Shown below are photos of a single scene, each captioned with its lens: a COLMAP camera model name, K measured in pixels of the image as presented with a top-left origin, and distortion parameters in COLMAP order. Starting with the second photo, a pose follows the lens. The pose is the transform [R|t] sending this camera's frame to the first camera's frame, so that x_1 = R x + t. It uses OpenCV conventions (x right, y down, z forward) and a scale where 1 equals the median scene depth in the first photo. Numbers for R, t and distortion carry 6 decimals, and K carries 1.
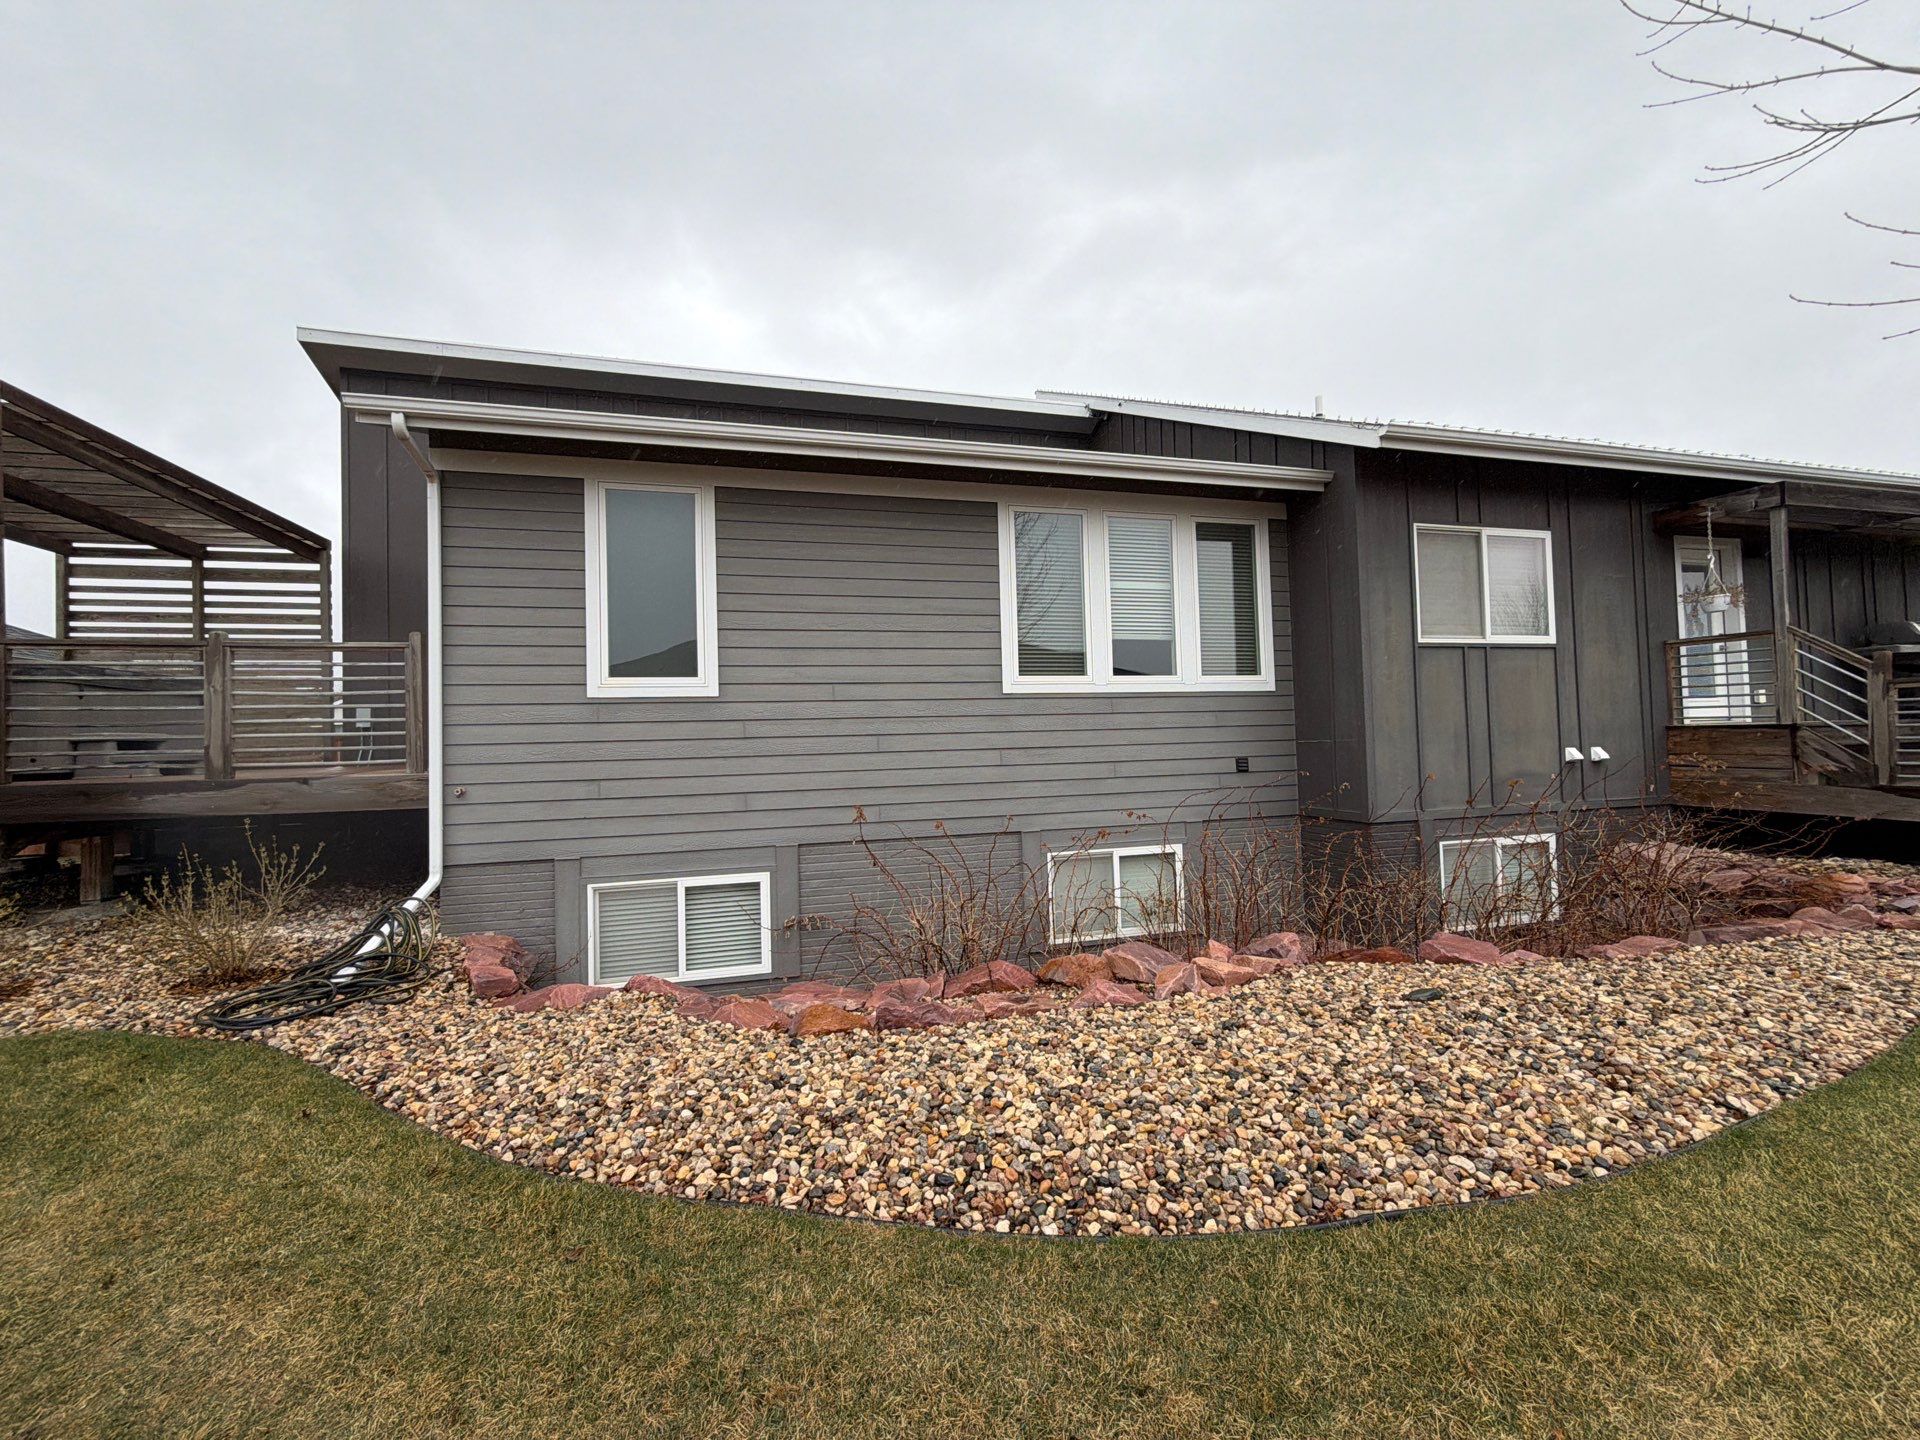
lens RADIAL K [[752.1, 0, 960.0], [0, 752.1, 720.0], [0, 0, 1]] dist [-0.001223, 0.000198]
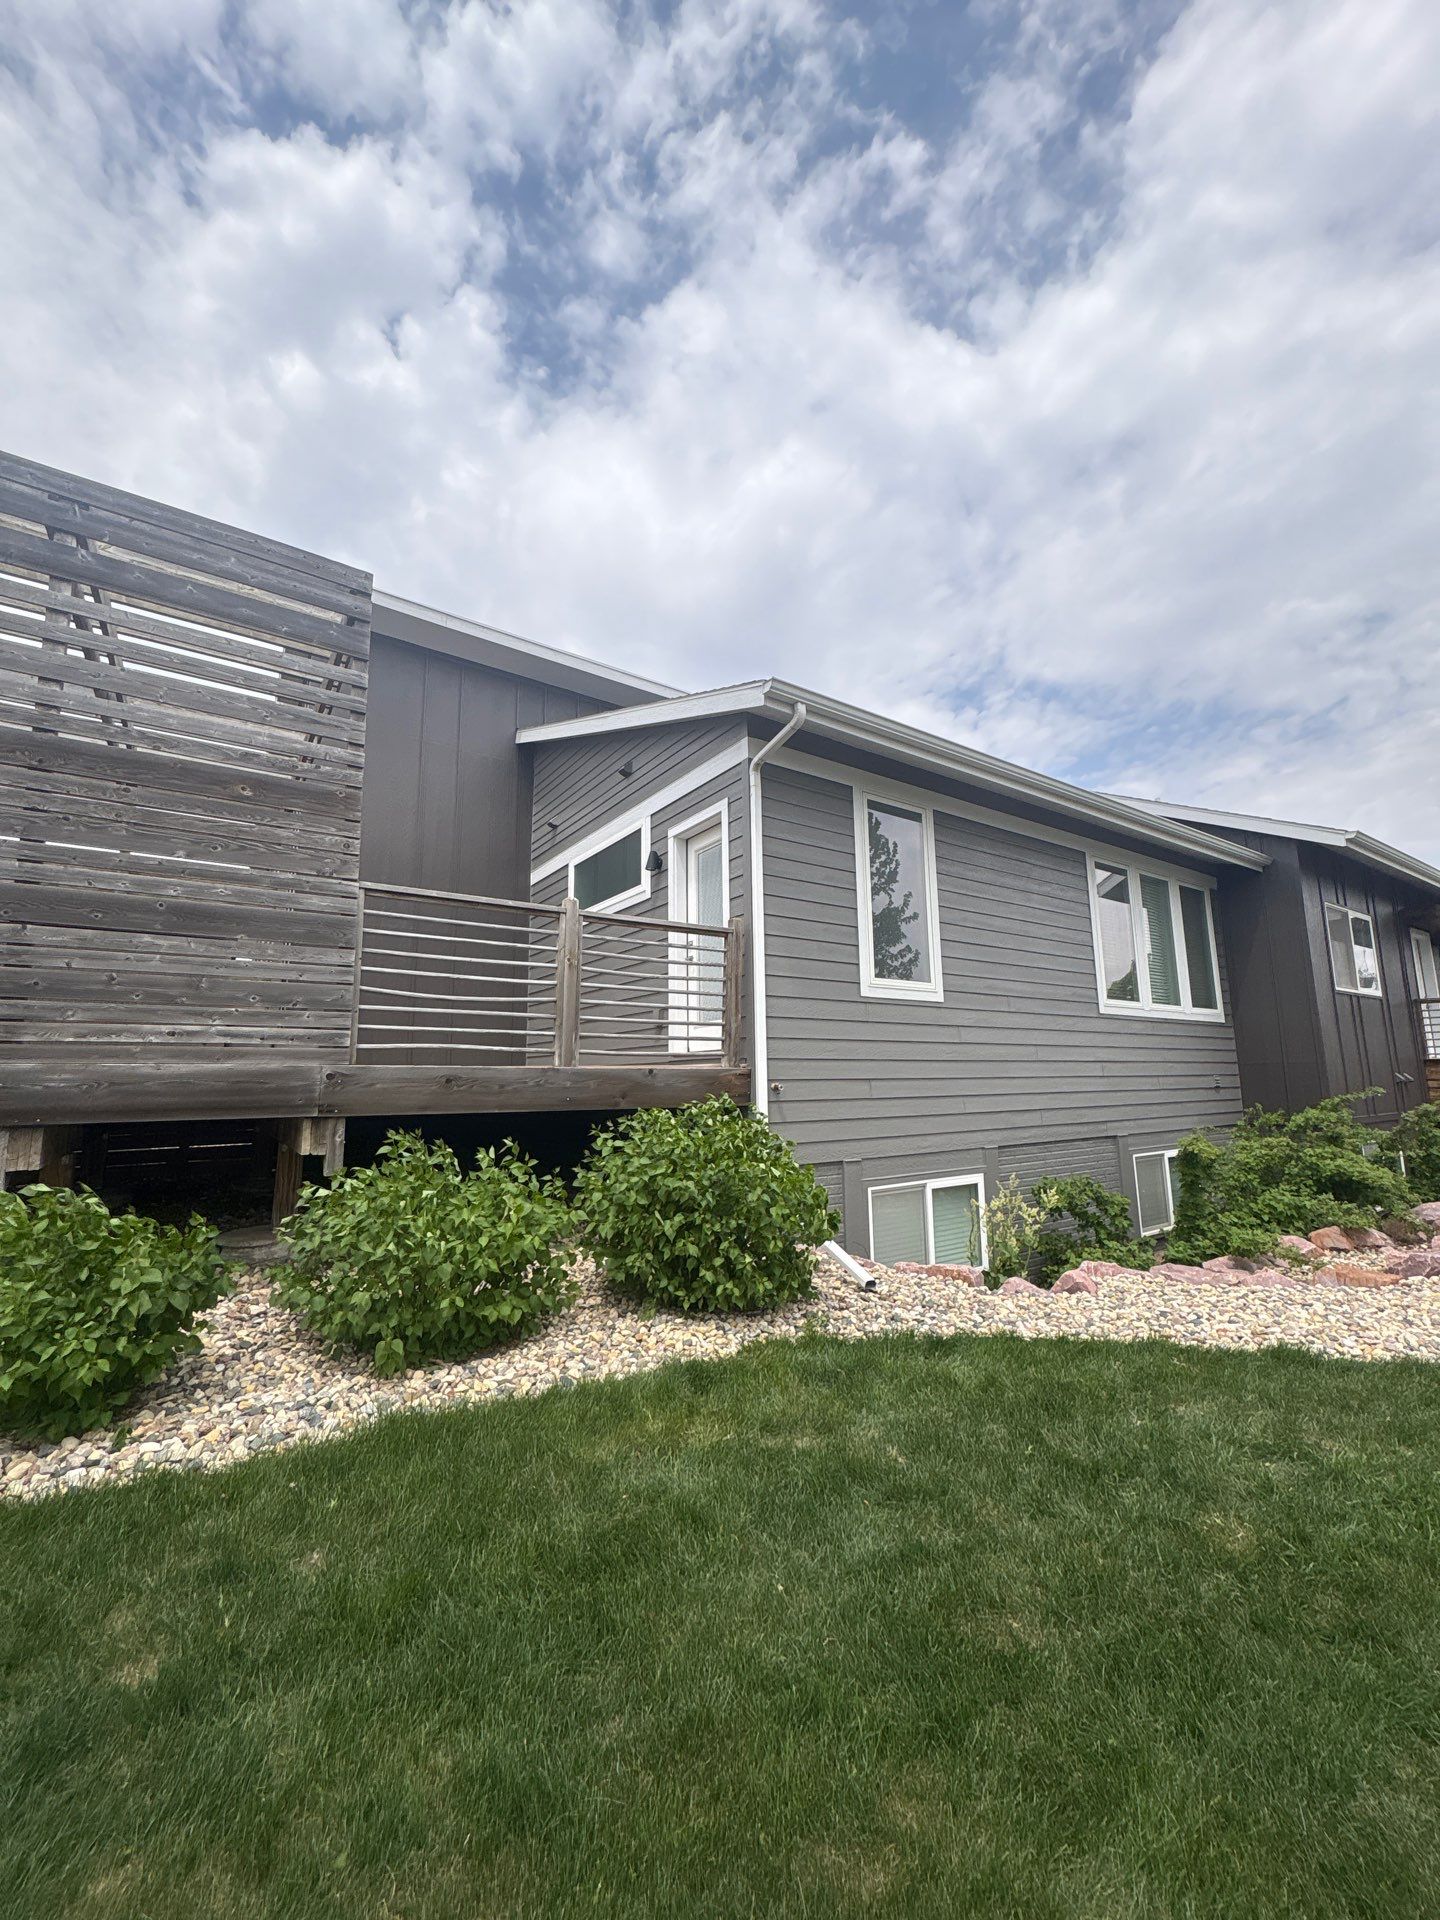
lens RADIAL K [[752.1, 0, 720.0], [0, 752.1, 960.0], [0, 0, 1]] dist [-0.001223, 0.000198]
pose [[0.945340, 0.069130, 0.318675, -0.862318], [-0.028174, 0.990931, -0.131383, 0.050983], [-0.324868, 0.115223, 0.938714, 0.095419]]
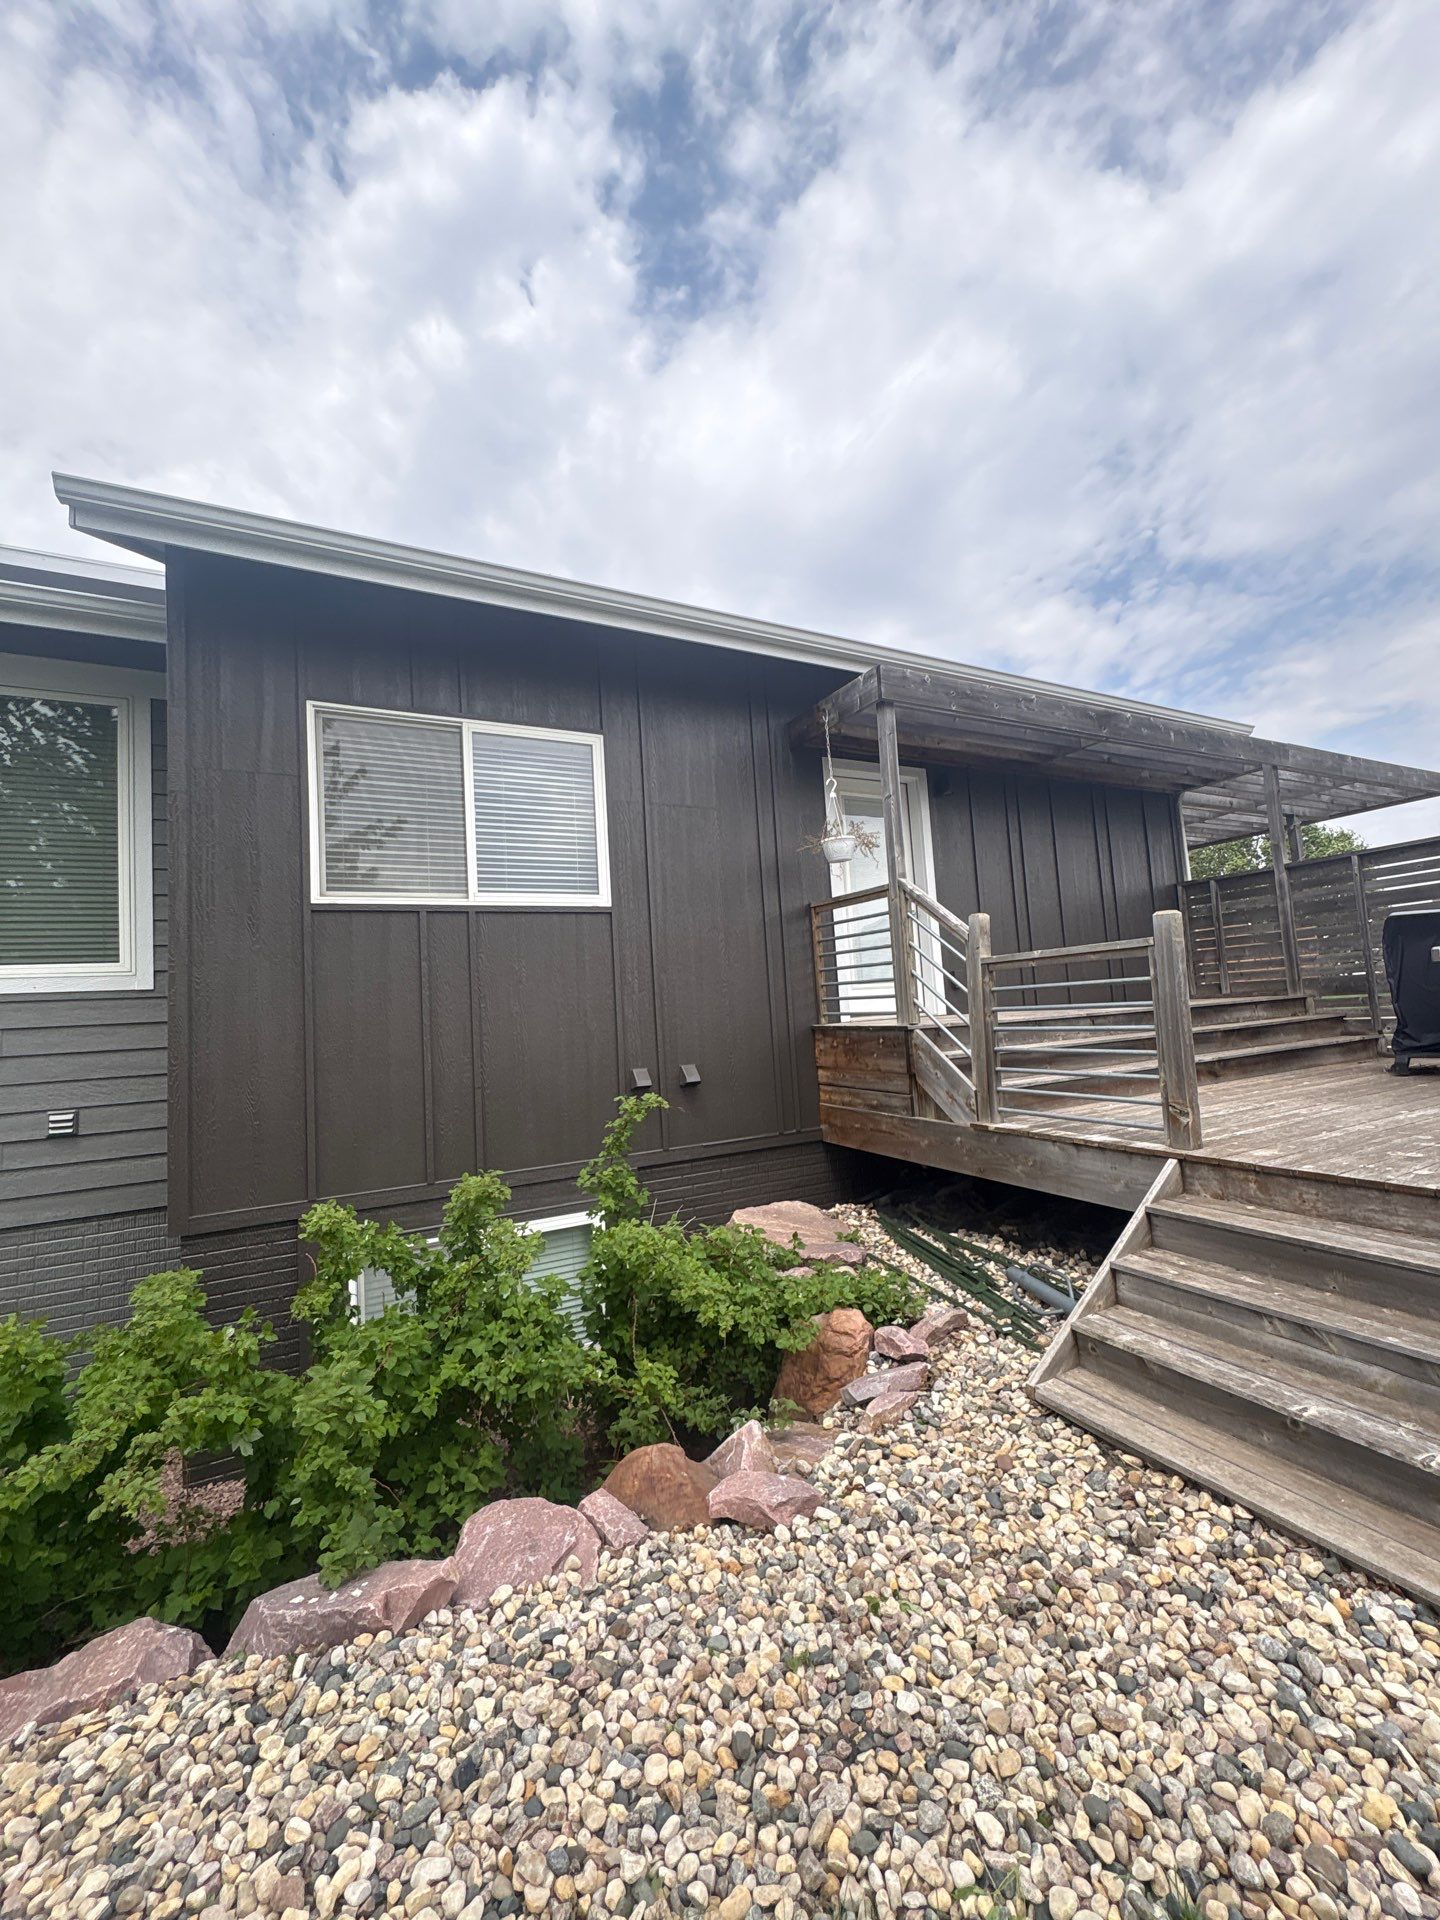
lens RADIAL K [[763.2, 0, 720.0], [0, 763.2, 960.0], [0, 0, 1]] dist [0.004198, -0.000092]
pose [[0.979384, -0.014843, 0.201462, 0.800946], [0.023966, 0.998791, -0.042921, -0.027806], [-0.200582, 0.046864, 0.978555, 0.368218]]
